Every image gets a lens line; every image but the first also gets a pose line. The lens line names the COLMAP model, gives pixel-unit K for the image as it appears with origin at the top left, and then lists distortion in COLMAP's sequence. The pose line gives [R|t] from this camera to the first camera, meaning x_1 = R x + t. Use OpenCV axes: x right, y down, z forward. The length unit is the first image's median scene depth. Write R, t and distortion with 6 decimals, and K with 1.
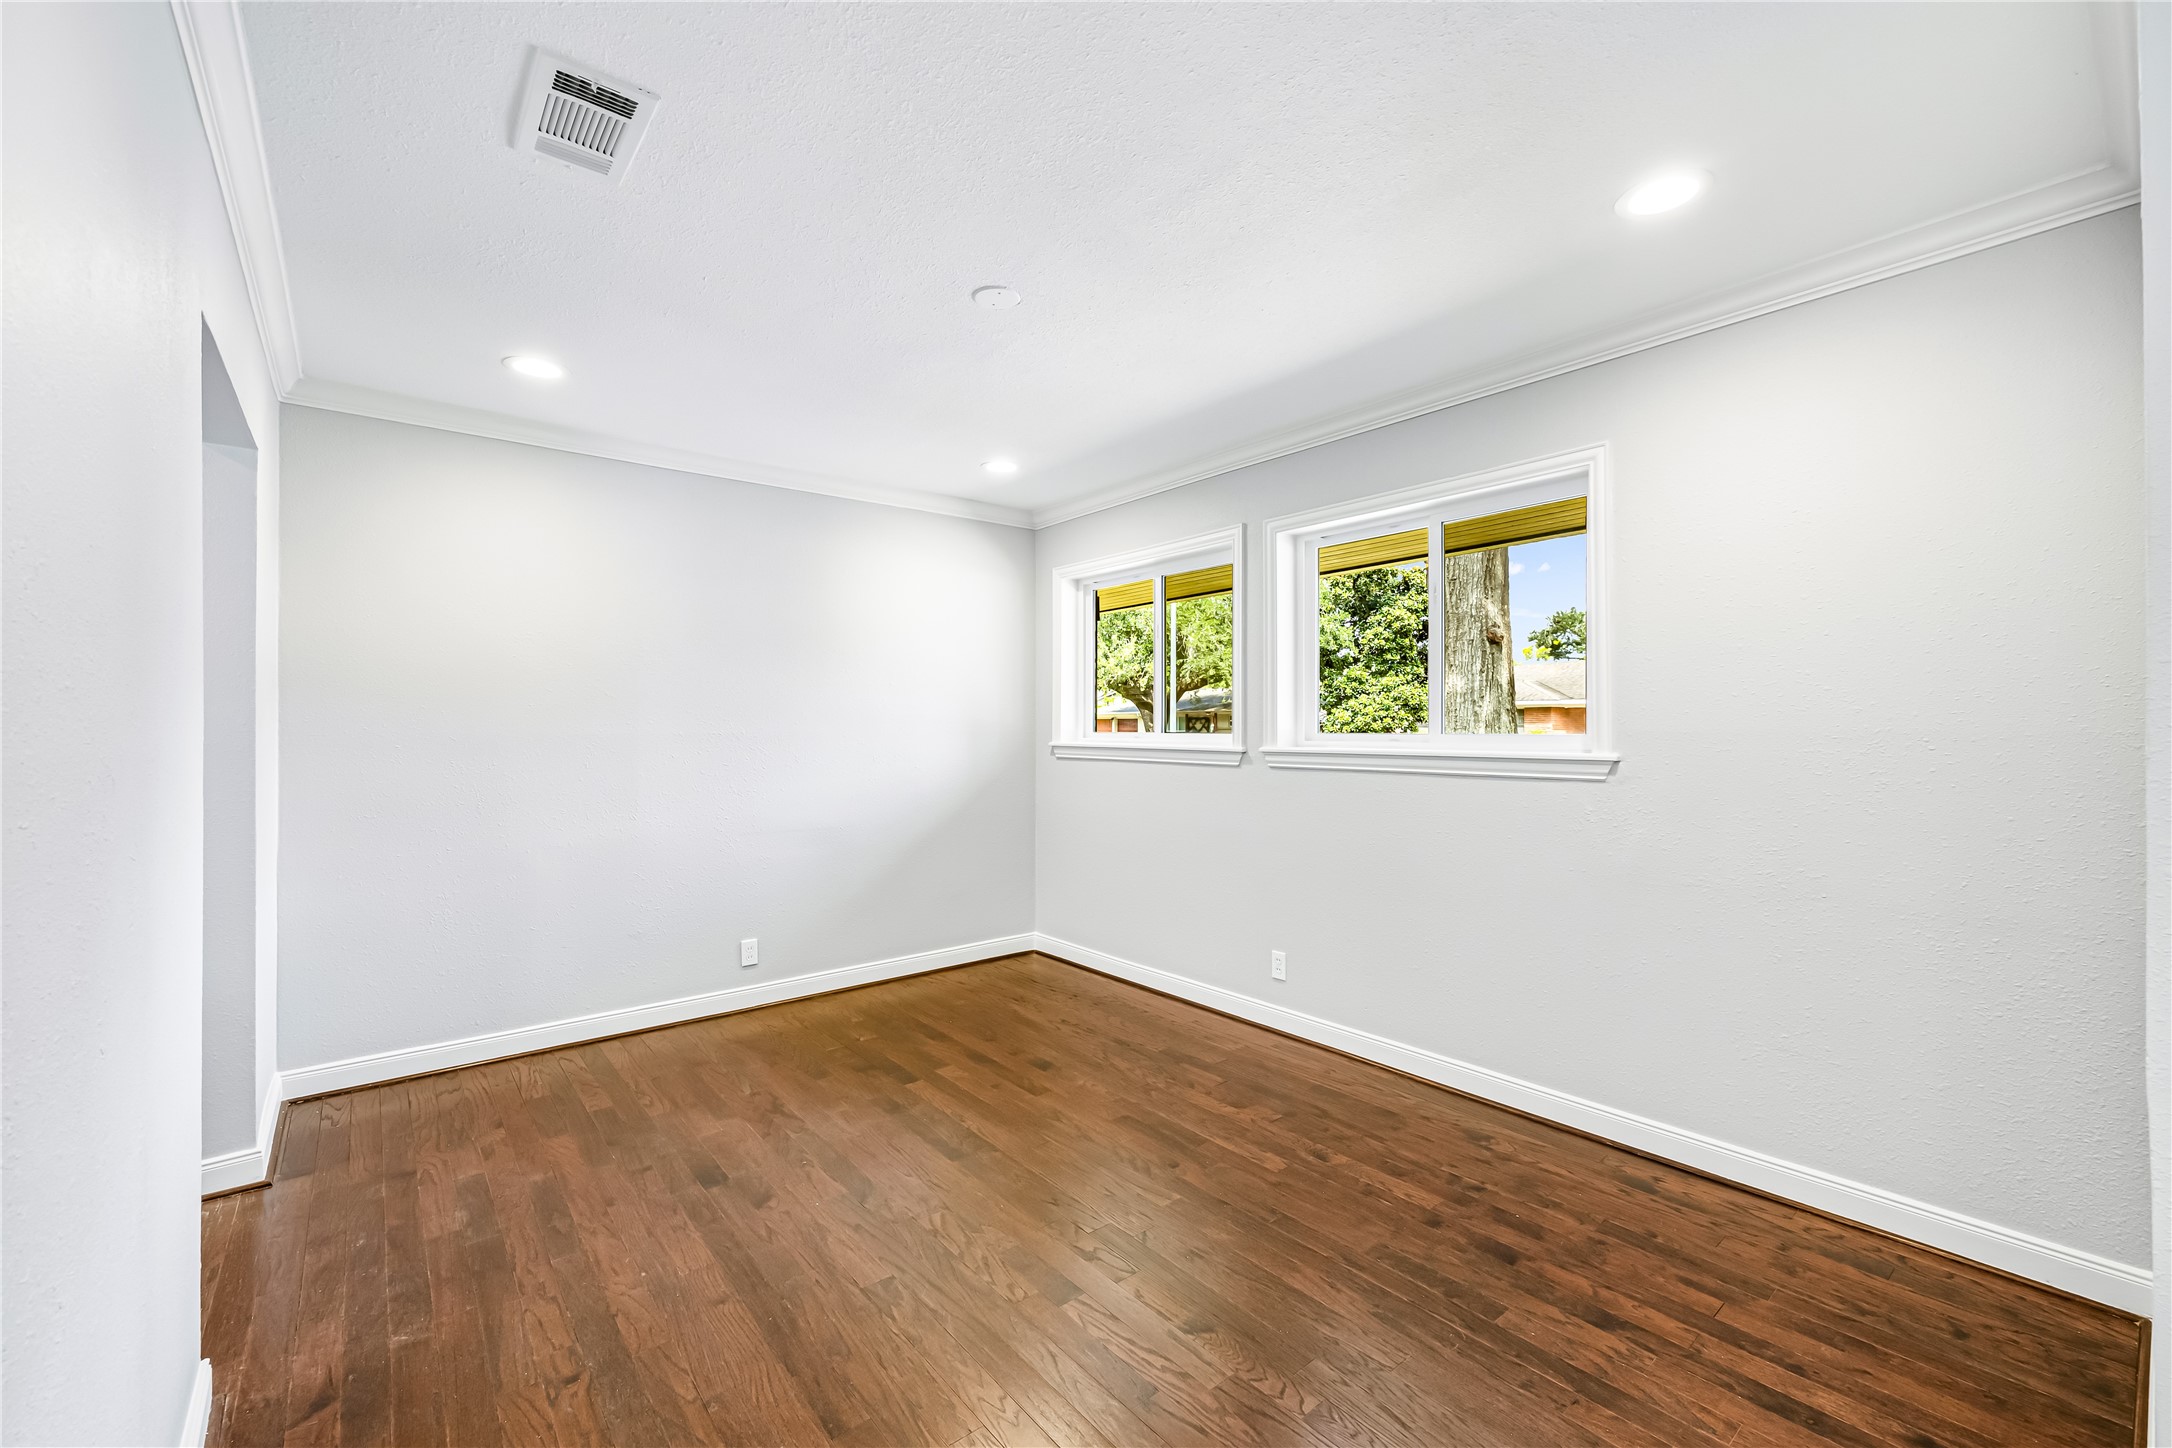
lens RADIAL K [[881.1, 0, 1079.5], [0, 881.1, 728.5], [0, 0, 1]] dist [-0.000719, 0.000024]
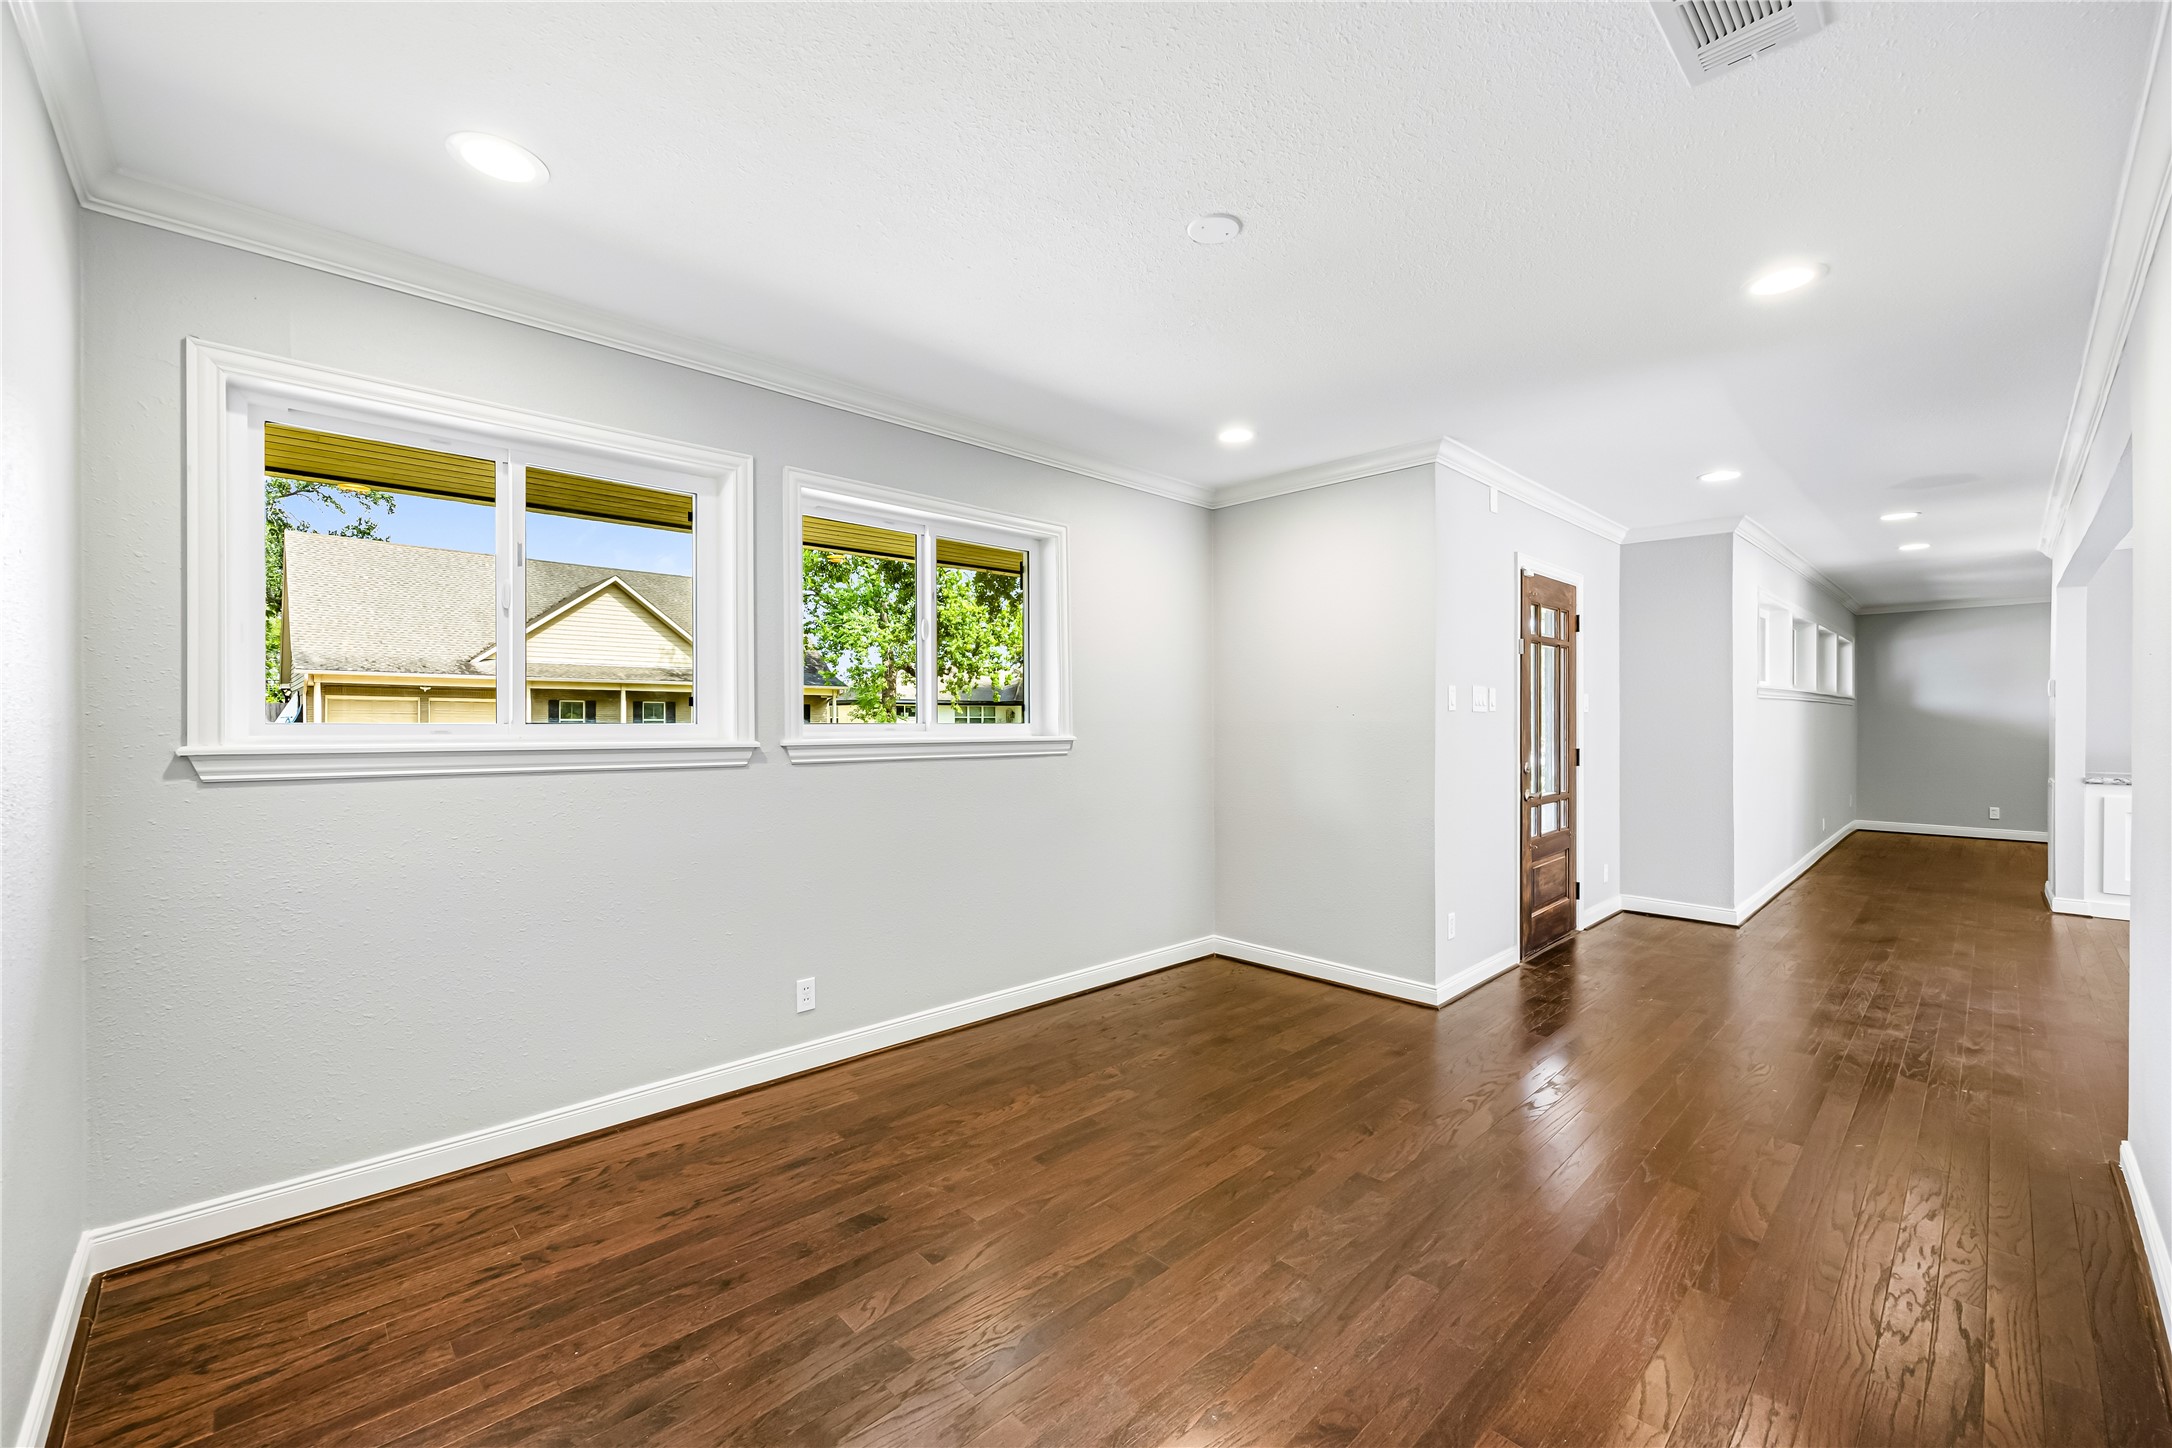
lens RADIAL K [[881.1, 0, 1079.5], [0, 881.1, 728.5], [0, 0, 1]] dist [-0.000719, 0.000024]
pose [[-0.084047, -0.007751, 0.996432, -0.696862], [-0.003992, 0.999964, 0.007442, 0.003494], [-0.996454, -0.003353, -0.084075, 0.872810]]
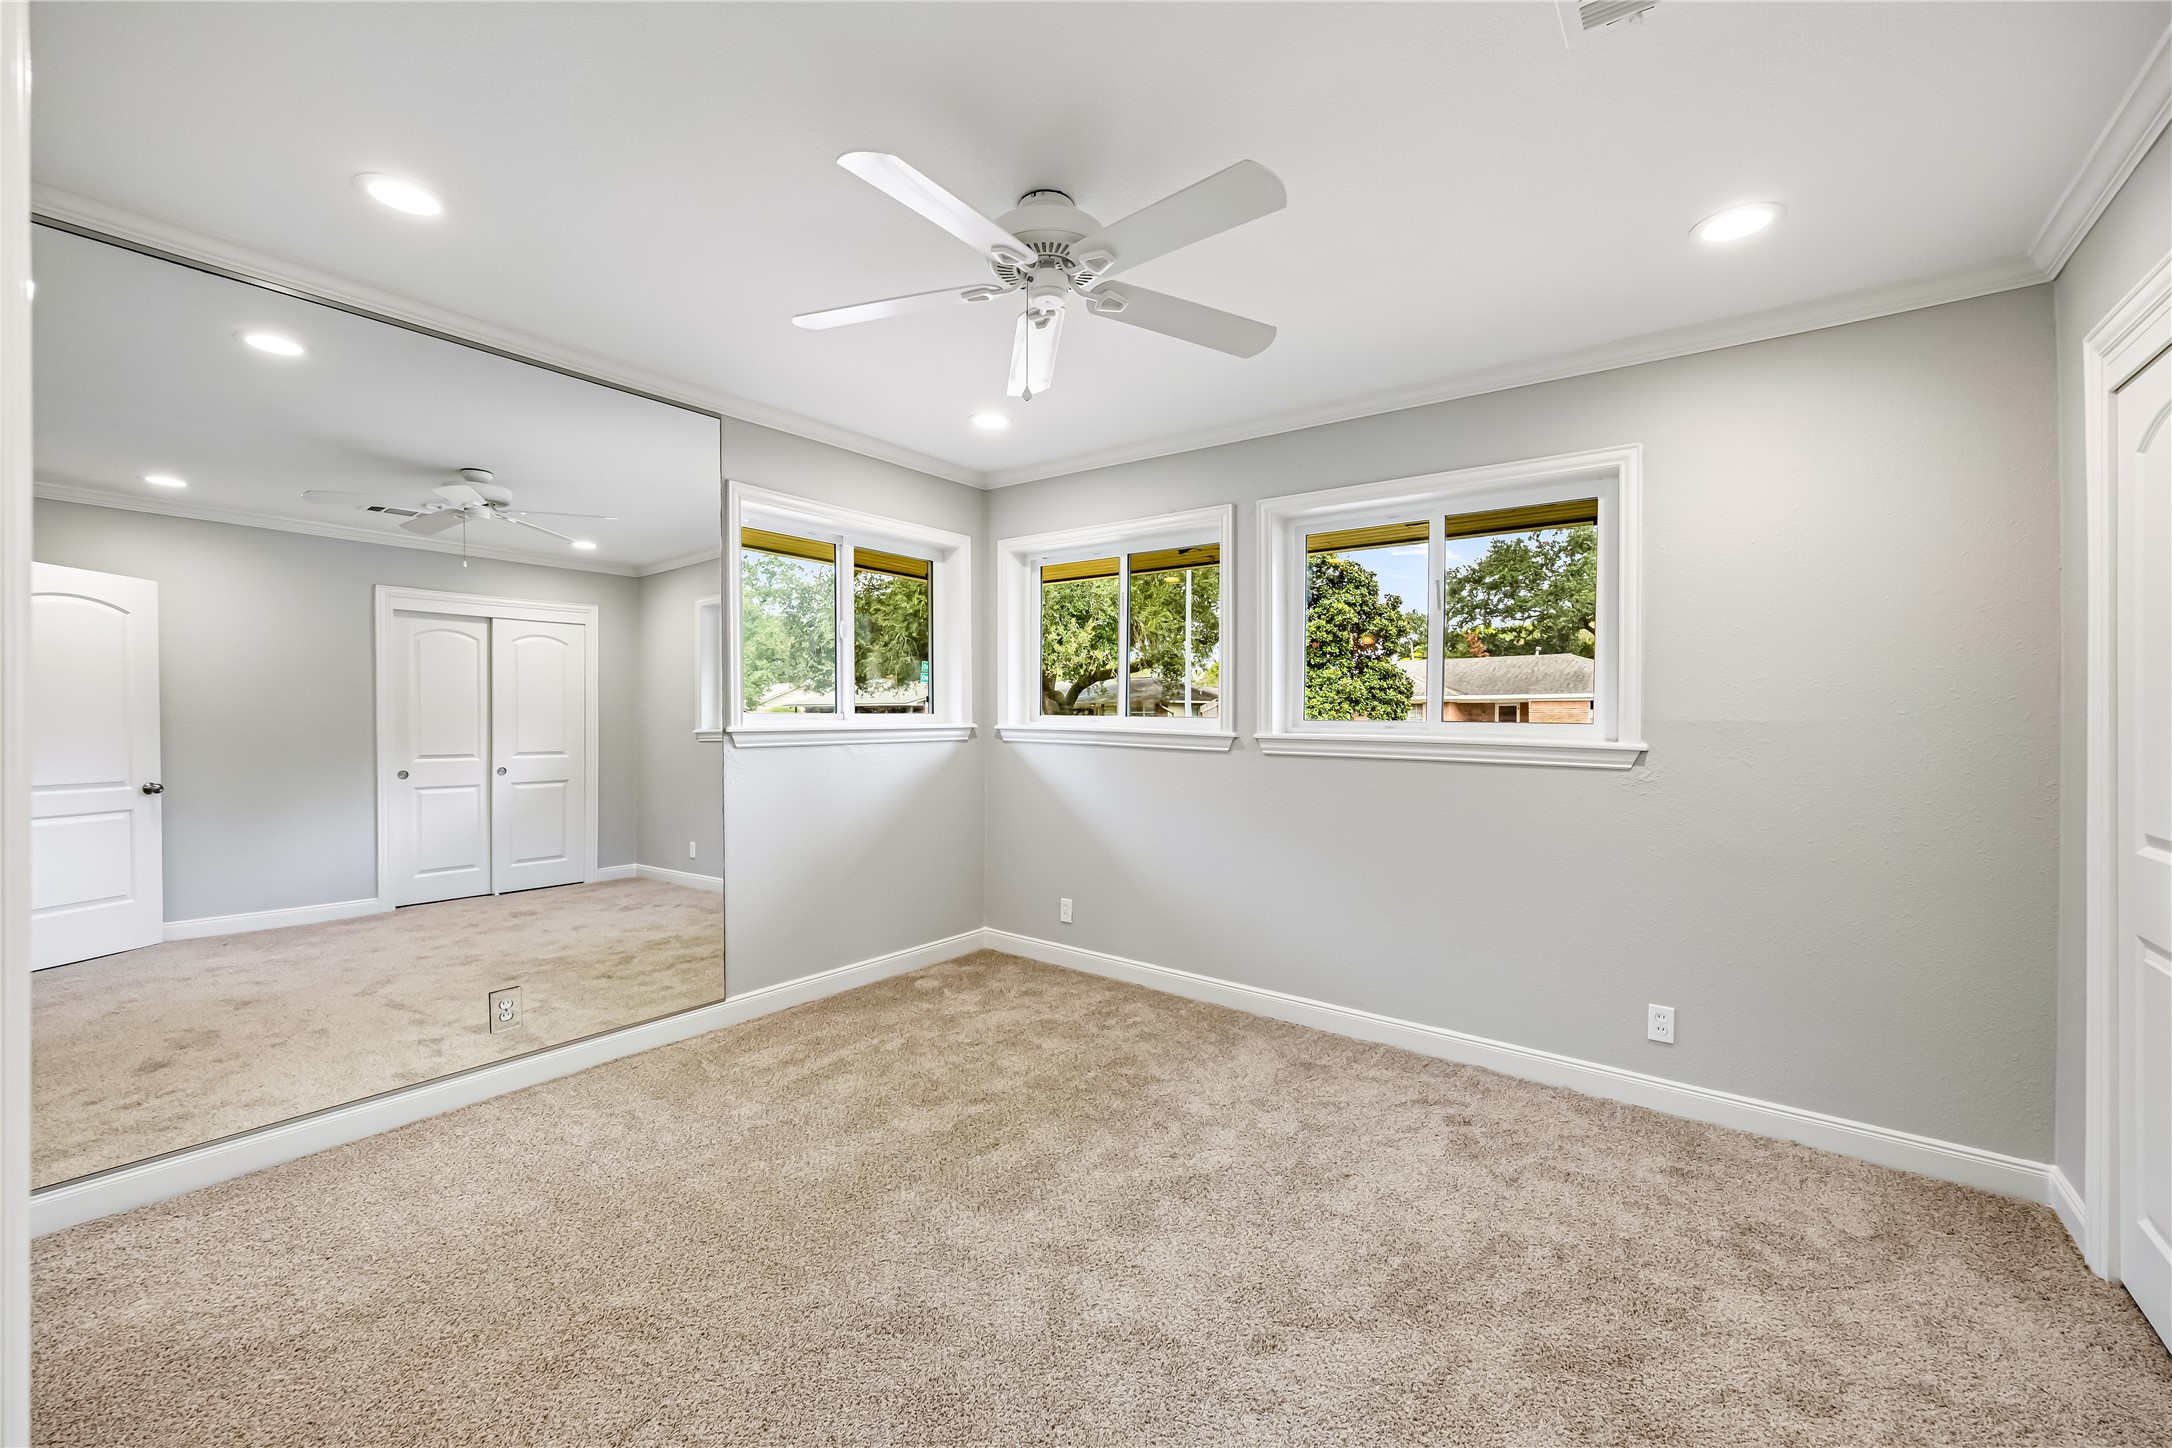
lens RADIAL K [[807.6, 0, 1149.0], [0, 807.6, 743.6], [0, 0, 1]] dist [-0.000236, -0.000017]
pose [[0.964632, 0.004224, 0.263568, -0.160482], [-0.014966, 0.999136, 0.038761, -0.000560], [-0.263177, -0.041335, 0.963862, 0.174033]]
